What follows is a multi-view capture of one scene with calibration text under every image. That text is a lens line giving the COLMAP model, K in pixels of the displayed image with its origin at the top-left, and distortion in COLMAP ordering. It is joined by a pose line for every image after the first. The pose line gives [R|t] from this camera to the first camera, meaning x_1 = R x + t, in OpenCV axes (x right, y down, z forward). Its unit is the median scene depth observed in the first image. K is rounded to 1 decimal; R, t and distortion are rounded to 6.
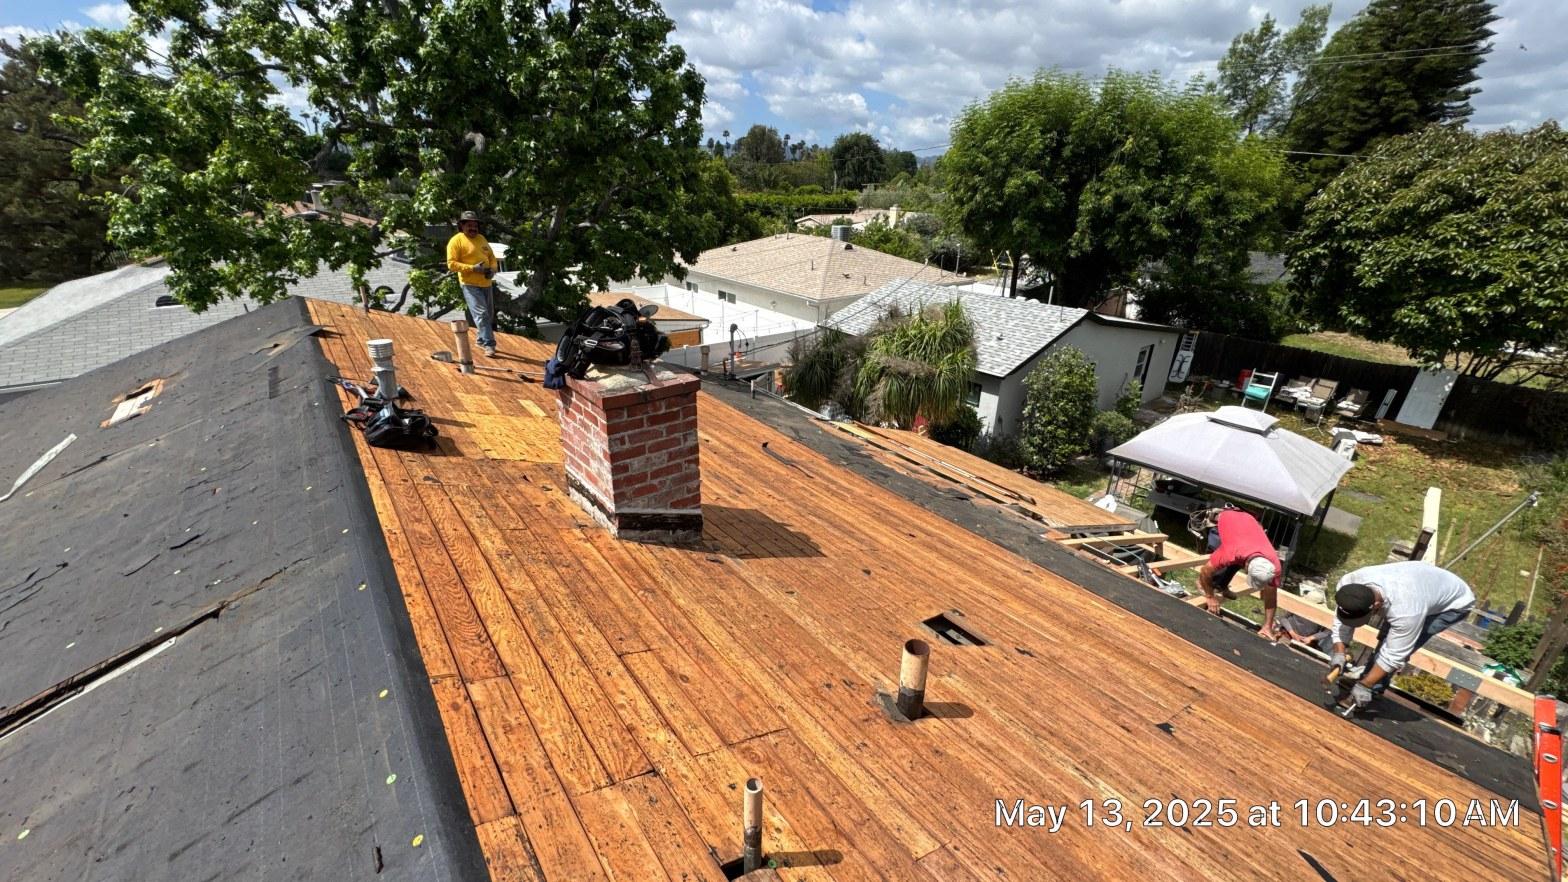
lens RADIAL K [[624.0, 0, 783.4], [0, 624.0, 440.6], [0, 0, 1]] dist [-0.002943, 0.000226]
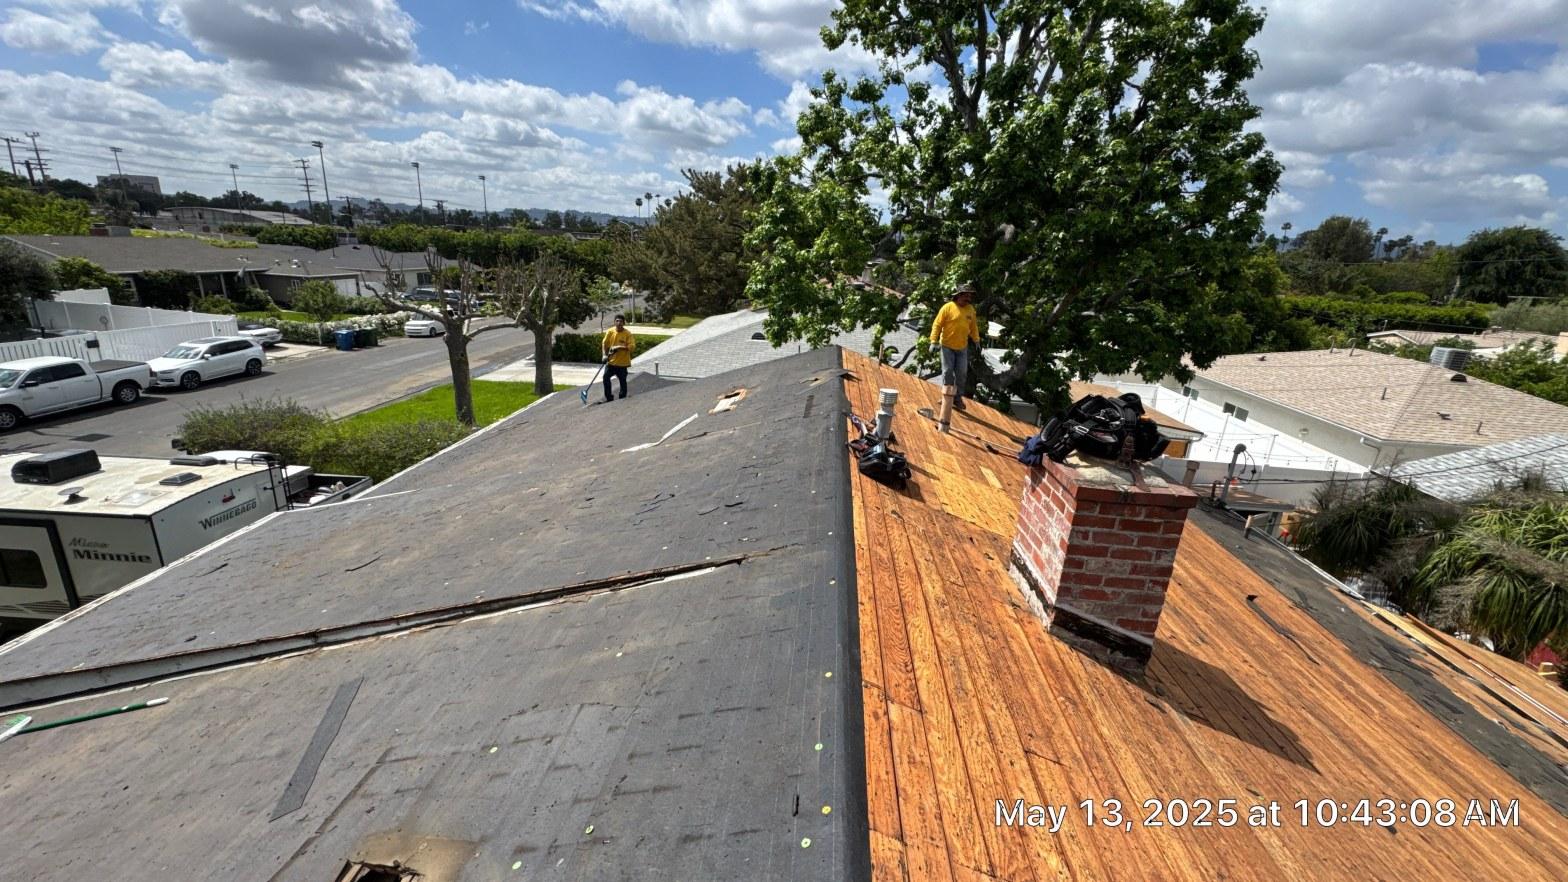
lens RADIAL K [[624.0, 0, 783.5], [0, 624.0, 441.2], [0, 0, 1]] dist [-0.002943, 0.000226]
pose [[0.742462, 0.224461, -0.631164, -0.011400], [-0.300321, 0.953734, -0.014103, 0.005090], [0.598797, 0.200022, 0.775521, -0.012256]]
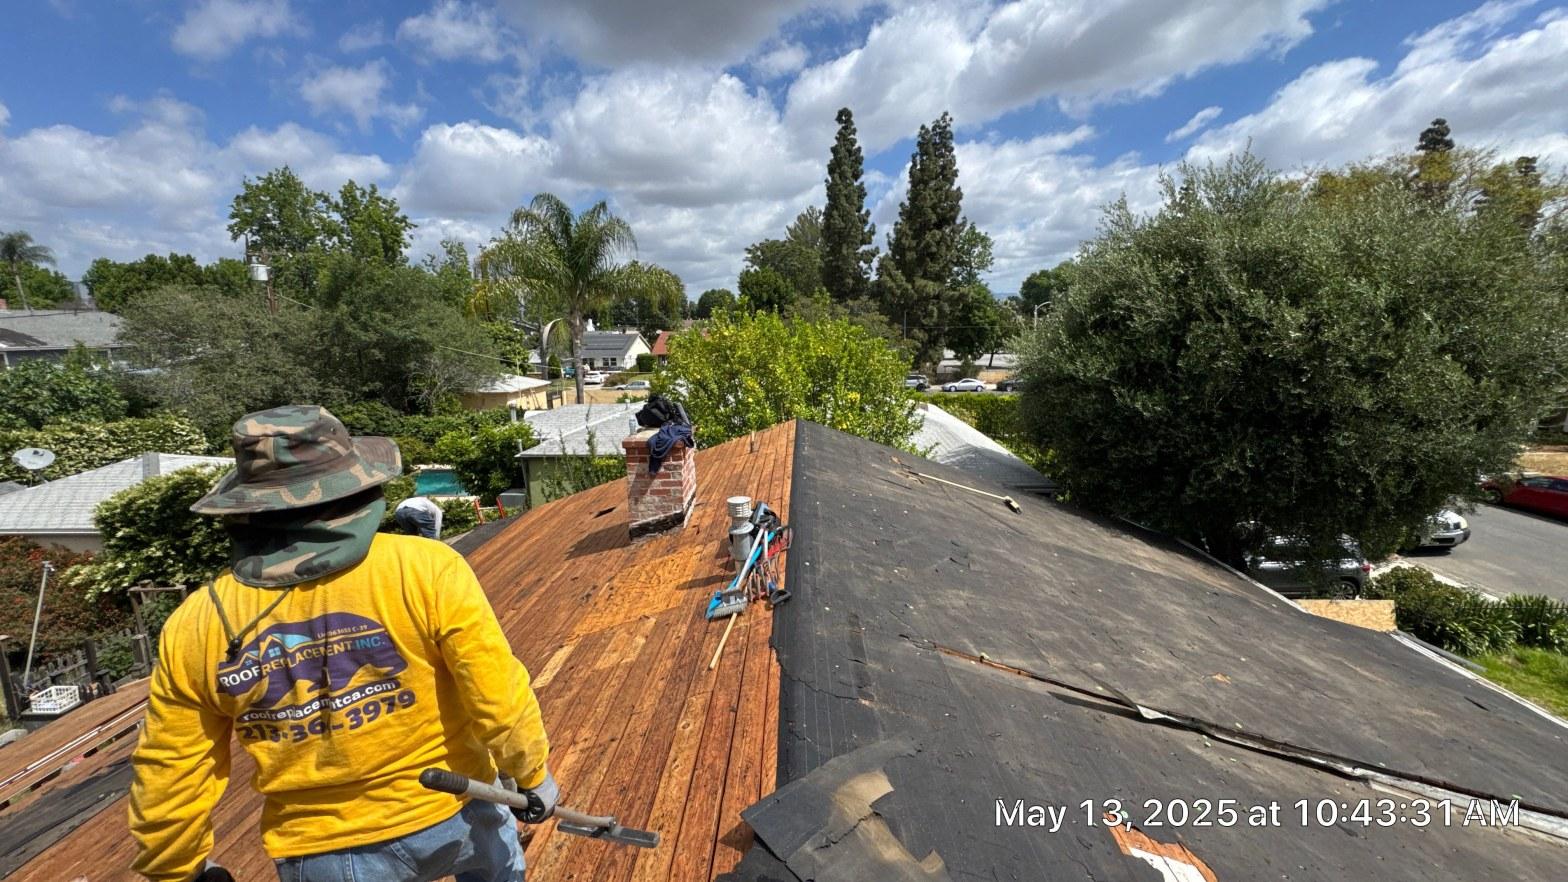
lens RADIAL K [[624.0, 0, 782.7], [0, 624.0, 441.6], [0, 0, 1]] dist [-0.002943, 0.000226]
pose [[-0.779478, -0.123964, 0.614042, -0.589181], [0.243538, 0.843146, 0.479368, -0.311877], [-0.577152, 0.523200, -0.627023, 0.700680]]
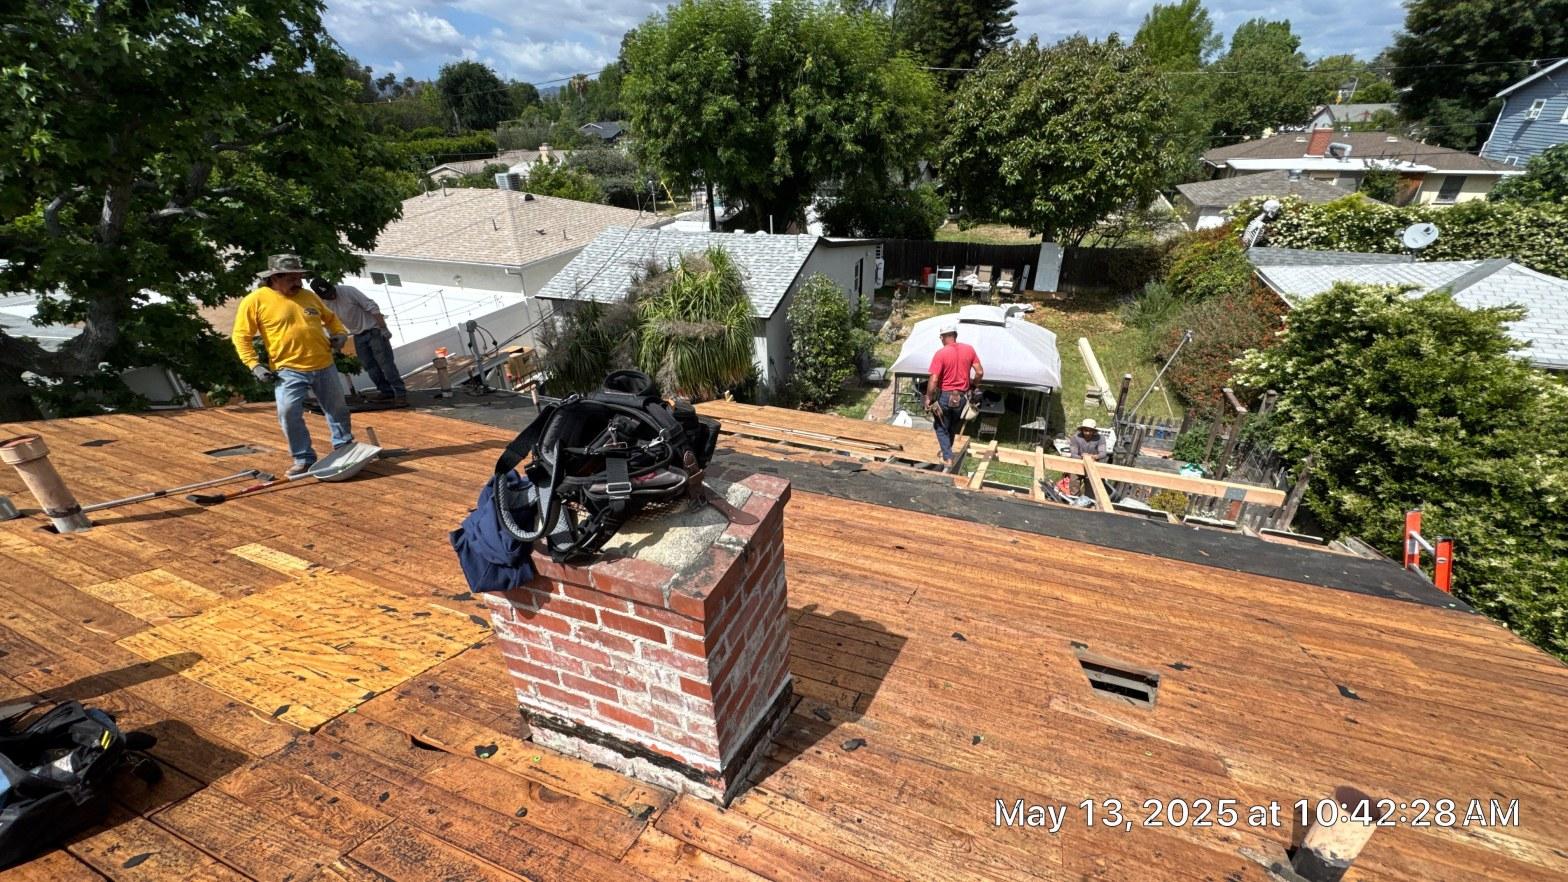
lens RADIAL K [[624.0, 0, 783.8], [0, 624.0, 440.3], [0, 0, 1]] dist [-0.002943, 0.000226]
pose [[0.861891, -0.277089, 0.424696, -0.130284], [0.238042, 0.960576, 0.143629, -0.076550], [-0.447751, -0.022697, 0.893870, 0.179100]]
